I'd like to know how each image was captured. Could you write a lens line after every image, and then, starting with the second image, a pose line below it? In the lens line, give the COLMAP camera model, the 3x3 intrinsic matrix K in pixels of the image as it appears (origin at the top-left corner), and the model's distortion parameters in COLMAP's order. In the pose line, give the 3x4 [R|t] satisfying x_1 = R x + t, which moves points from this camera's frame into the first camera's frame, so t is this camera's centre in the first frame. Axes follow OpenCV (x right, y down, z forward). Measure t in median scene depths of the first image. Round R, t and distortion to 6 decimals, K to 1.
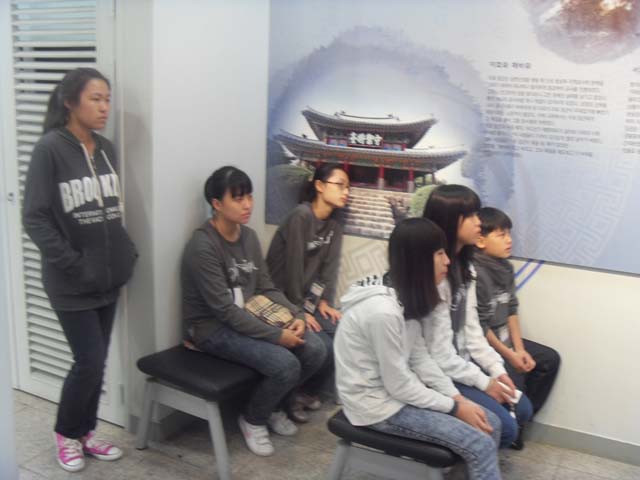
lens RADIAL K [[743.9, 0, 320.4], [0, 743.9, 237.1], [0, 0, 1]] dist [-0.050009, 0.000000]
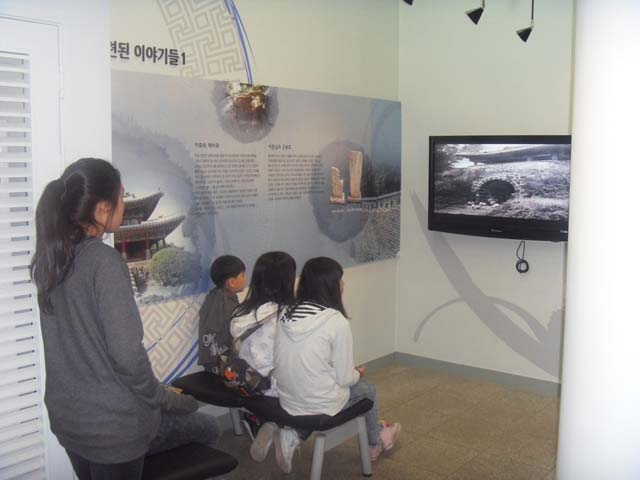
lens RADIAL K [[743.9, 0, 320.3], [0, 743.9, 241.6], [0, 0, 1]] dist [-0.050009, 0.000000]
pose [[0.184098, -0.152538, 0.970999, -0.978299], [0.209971, 0.971184, 0.112757, -0.169464], [-0.960219, 0.183123, 0.210822, 0.551087]]
